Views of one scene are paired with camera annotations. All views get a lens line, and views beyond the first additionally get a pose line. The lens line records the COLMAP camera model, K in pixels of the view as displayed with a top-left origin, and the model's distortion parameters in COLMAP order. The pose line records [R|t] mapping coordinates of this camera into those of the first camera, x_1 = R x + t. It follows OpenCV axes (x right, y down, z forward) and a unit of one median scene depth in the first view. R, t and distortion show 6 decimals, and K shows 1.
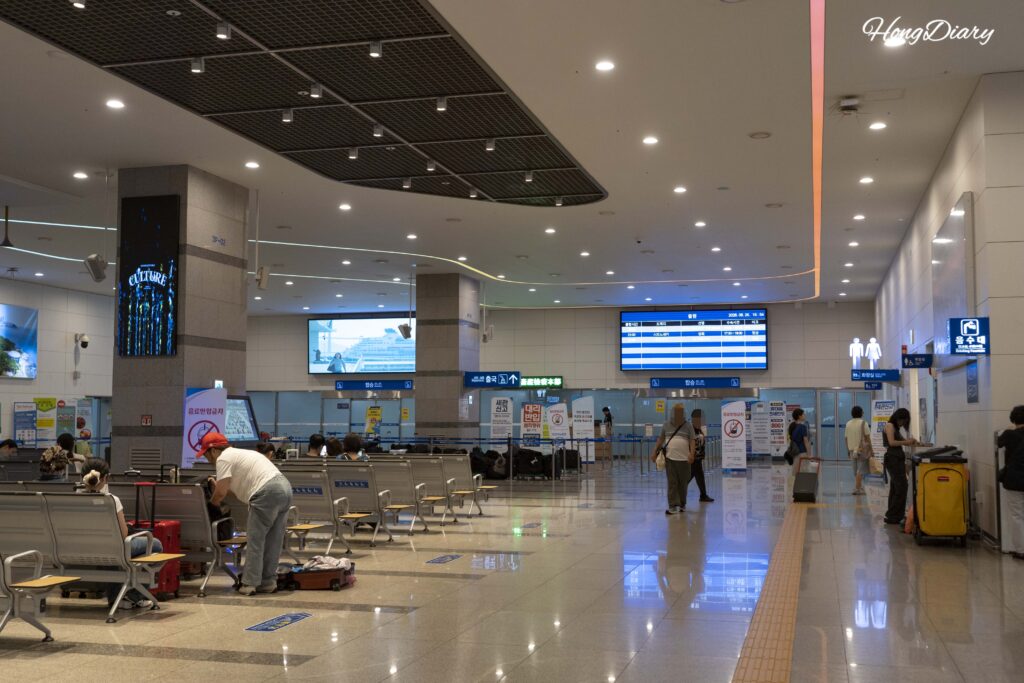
lens RADIAL K [[1113.5, 0, 512.0], [0, 1113.5, 341.5], [0, 0, 1]] dist [-0.006599, -0.001716]
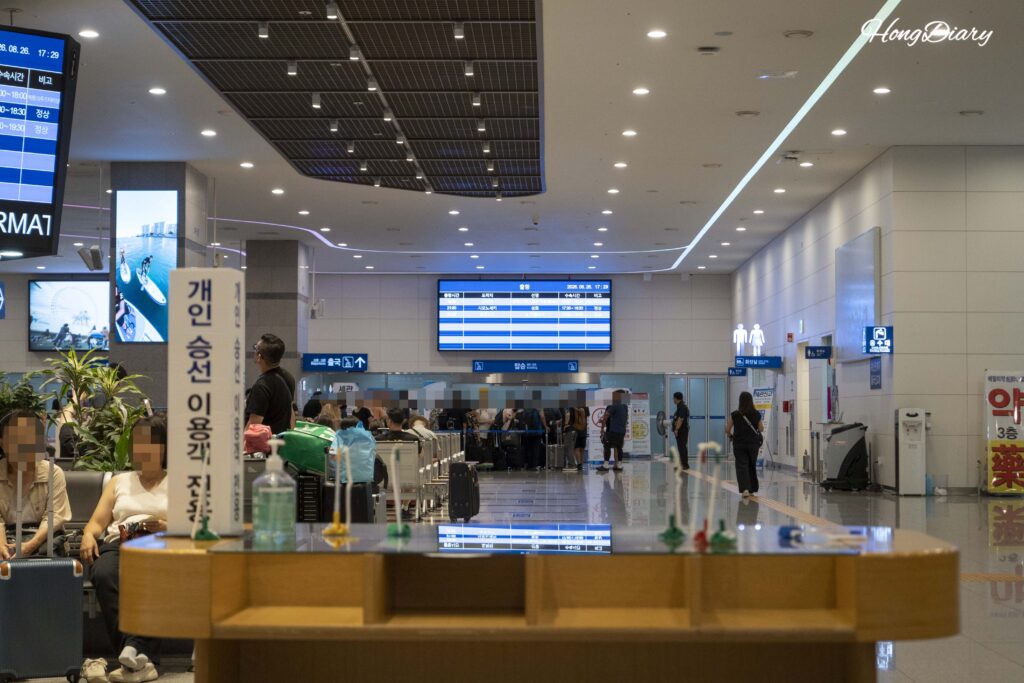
lens RADIAL K [[1825.6, 0, 512.0], [0, 1825.6, 341.5], [0, 0, 1]] dist [0.000539, -0.006549]
pose [[0.970786, 0.009430, 0.239760, -0.180127], [-0.015998, 0.999548, 0.025463, -0.016906], [-0.239411, -0.028555, 0.970498, -0.340749]]
